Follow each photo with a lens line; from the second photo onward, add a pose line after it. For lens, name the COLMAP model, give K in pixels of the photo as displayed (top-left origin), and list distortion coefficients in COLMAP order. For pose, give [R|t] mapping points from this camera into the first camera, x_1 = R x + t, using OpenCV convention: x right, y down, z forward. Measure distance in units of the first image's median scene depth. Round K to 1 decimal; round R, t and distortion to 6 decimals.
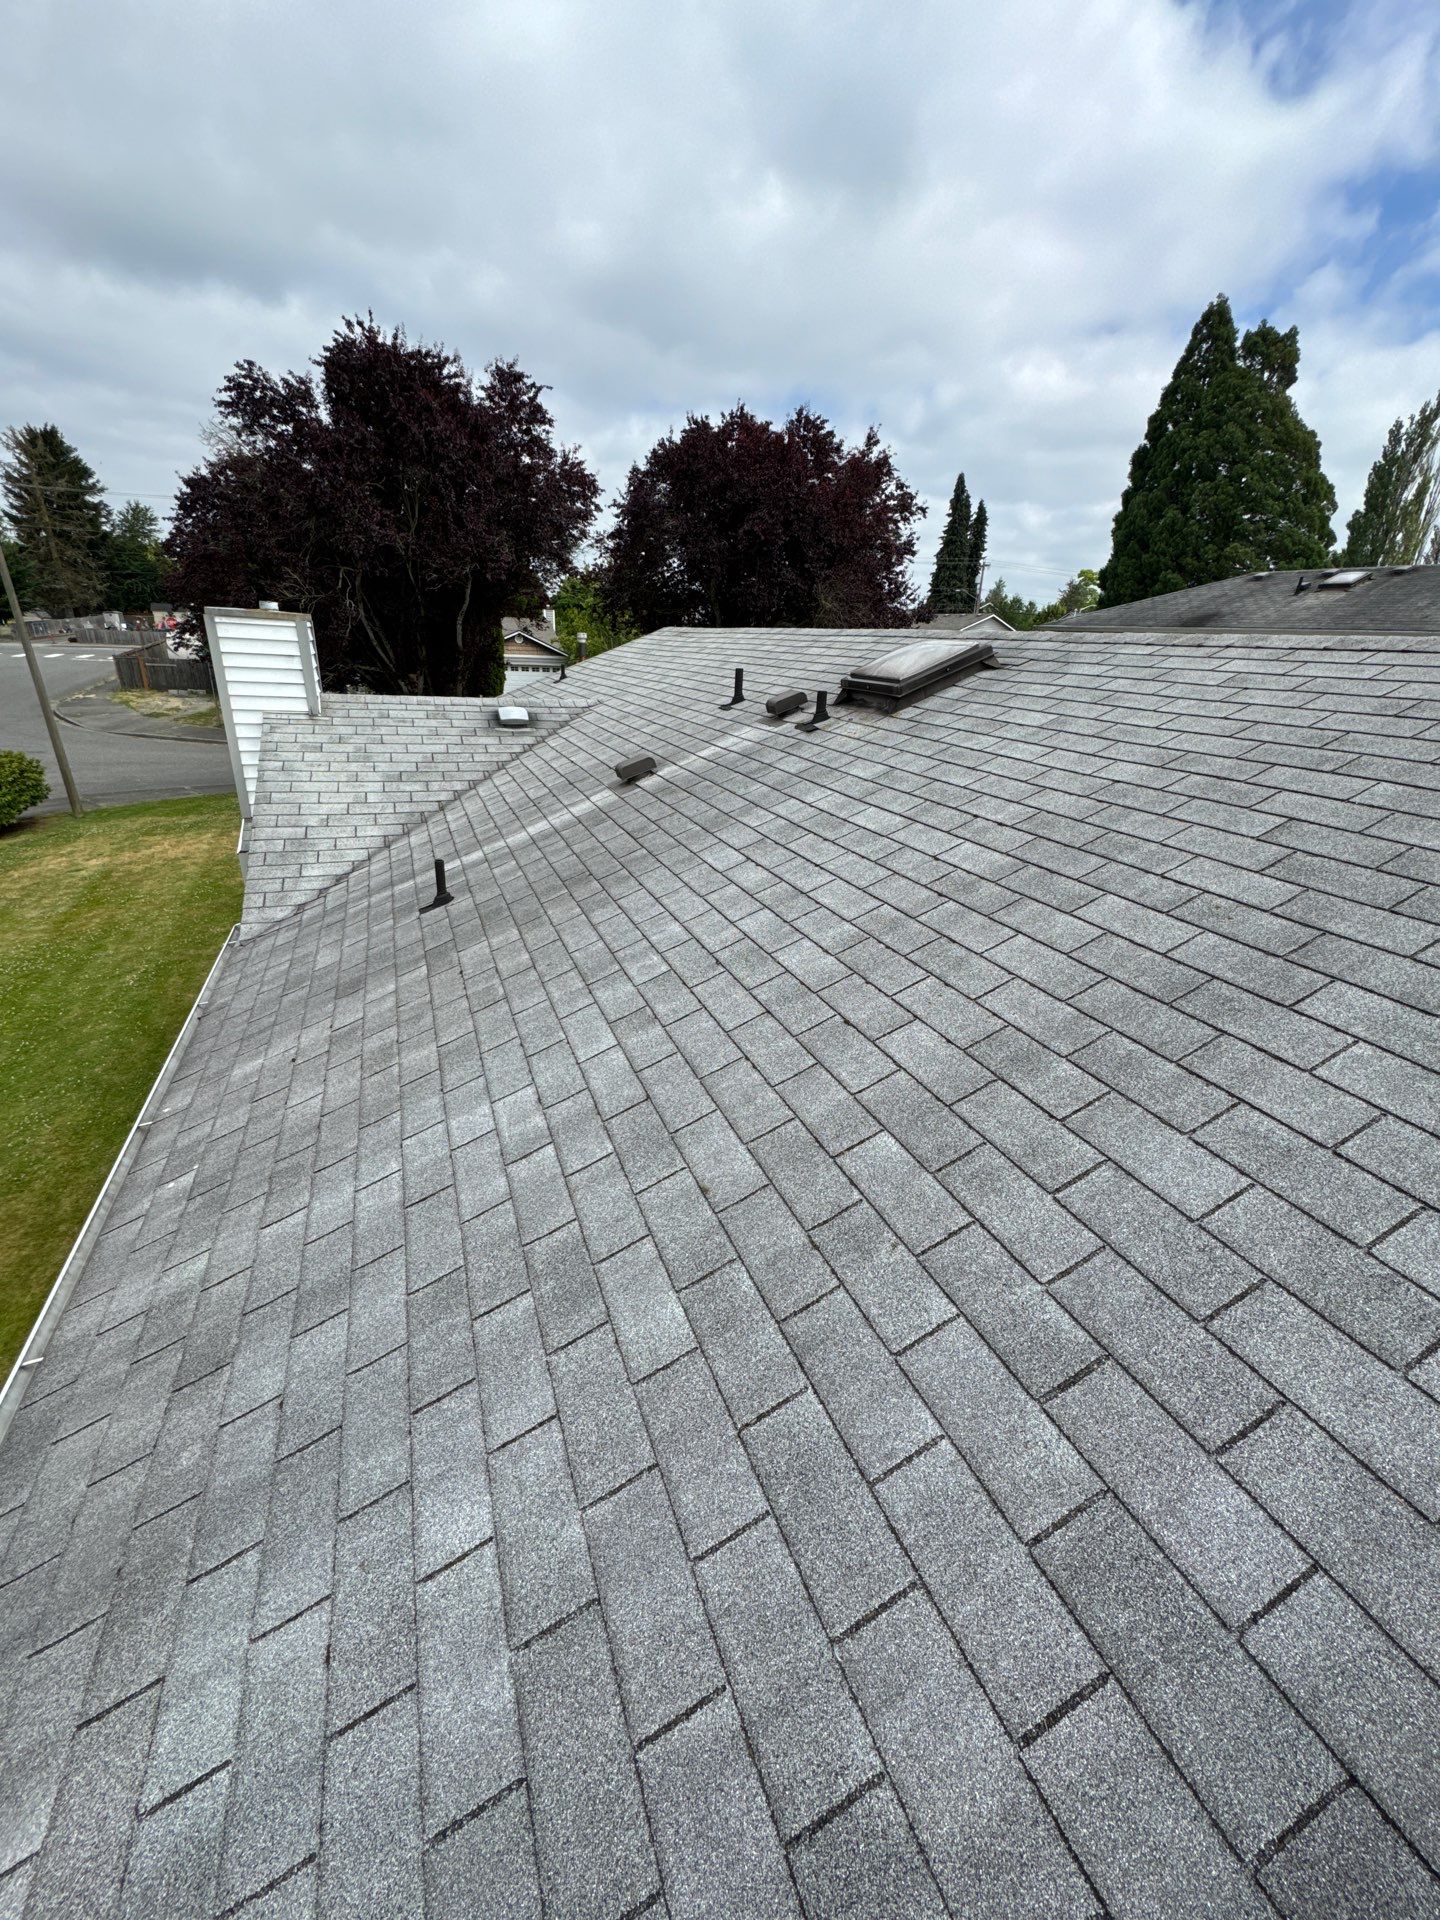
lens RADIAL K [[762.2, 0, 708.8], [0, 762.2, 962.5], [0, 0, 1]] dist [-0.002967, 0.000570]
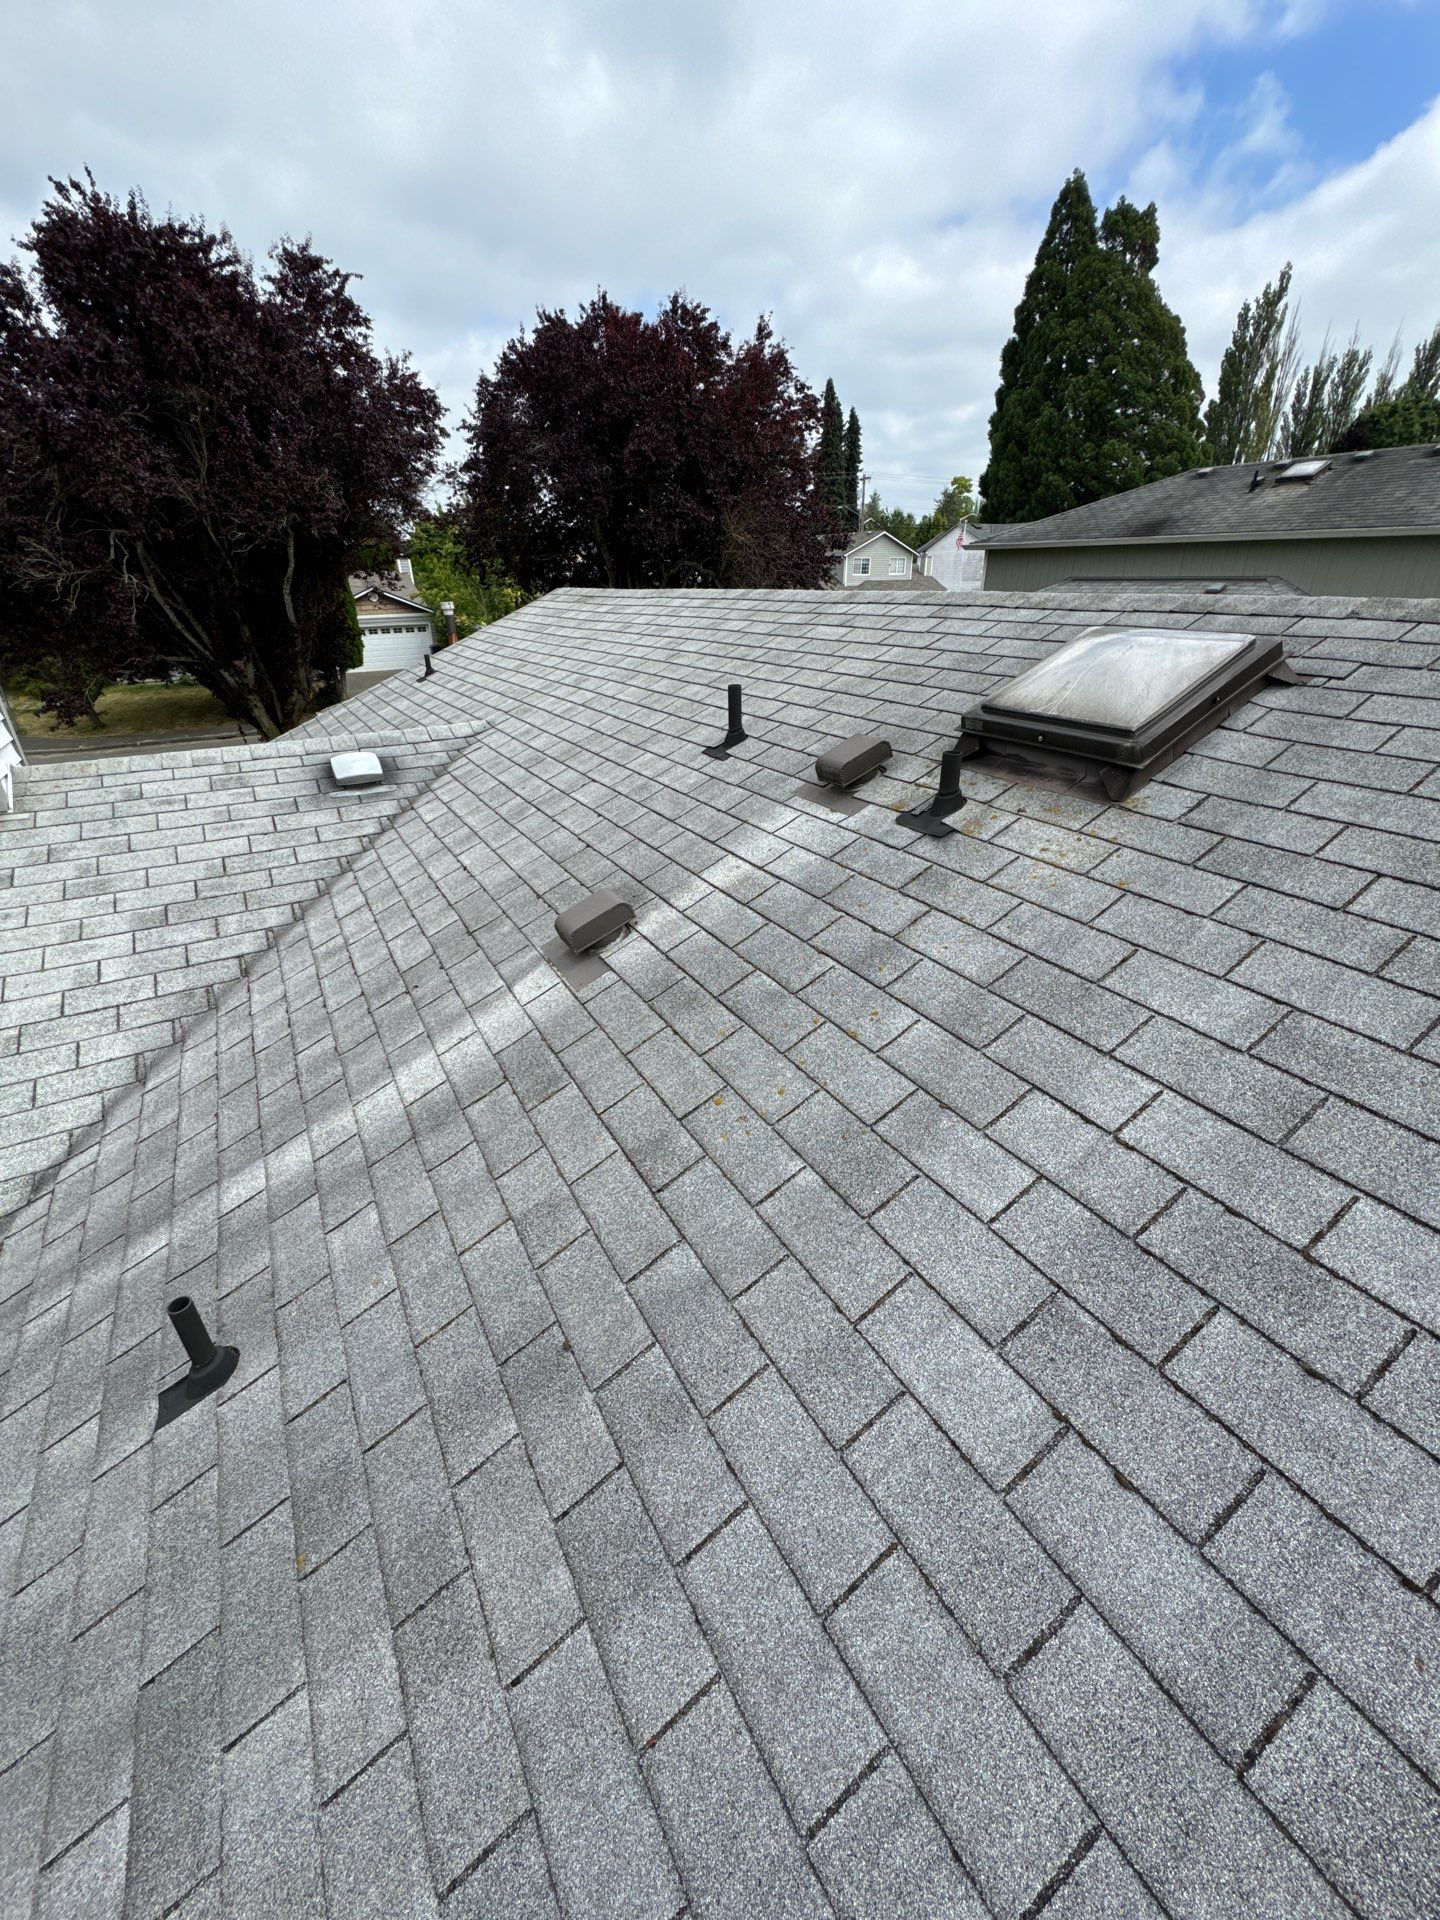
lens RADIAL K [[762.2, 0, 713.2], [0, 762.2, 961.5], [0, 0, 1]] dist [-0.002967, 0.000570]
pose [[0.986283, -0.126250, 0.106335, -0.021337], [0.118190, 0.989844, 0.078990, -0.073831], [-0.115228, -0.065339, 0.991188, 0.134583]]
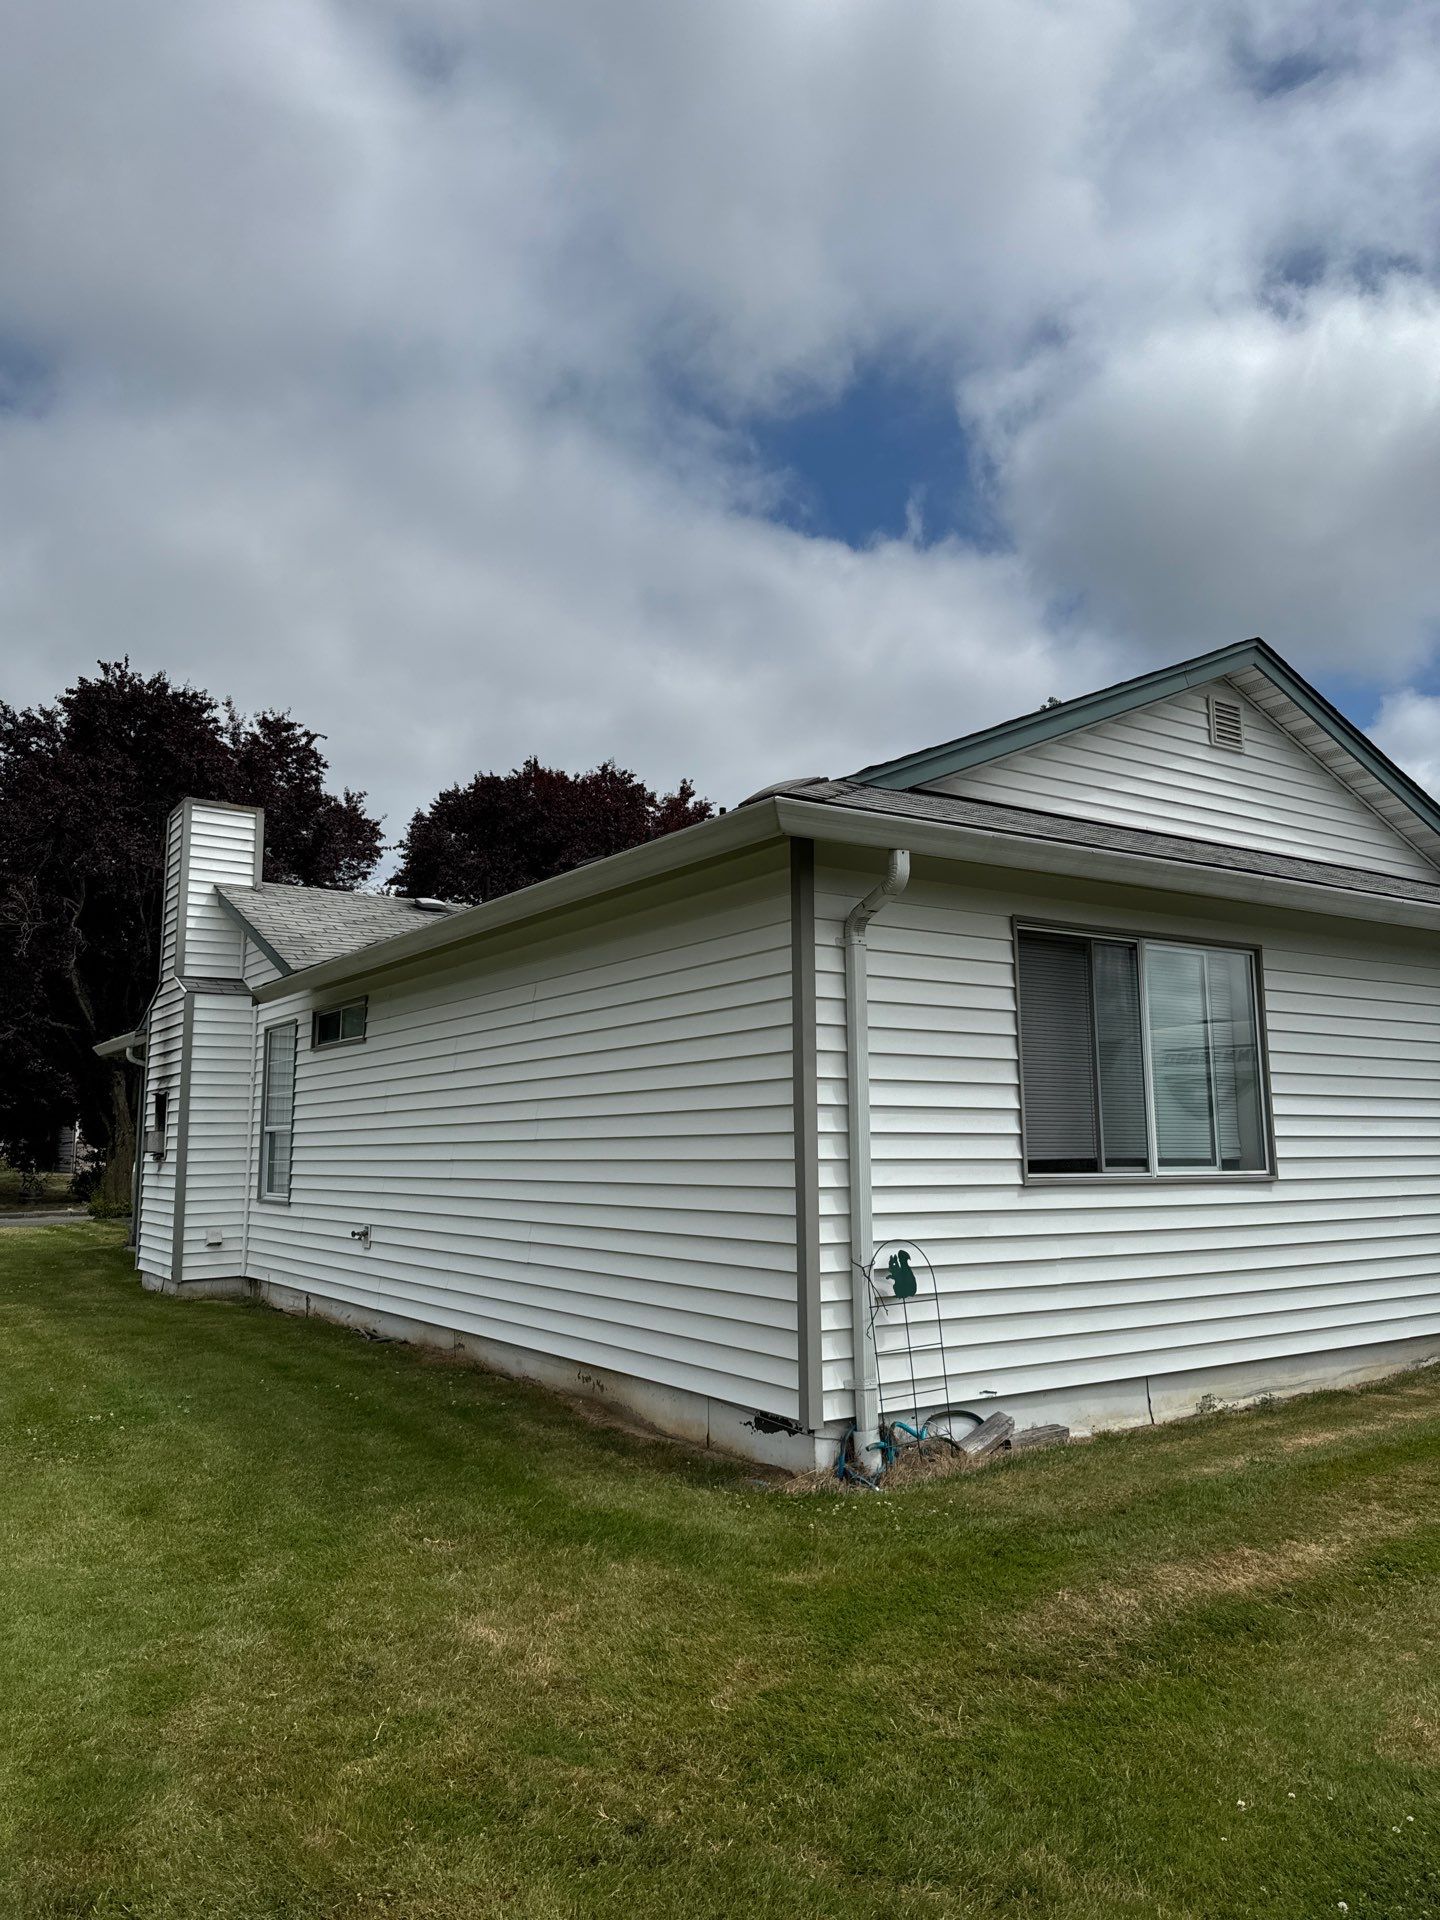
lens RADIAL K [[1361.6, 0, 732.1], [0, 1361.6, 956.1], [0, 0, 1]] dist [0.029678, -0.036256]
pose [[0.971480, -0.021444, 0.236151, -0.130764], [0.141171, 0.852478, -0.503340, 0.329970], [-0.190520, 0.522323, 0.831193, -0.275172]]
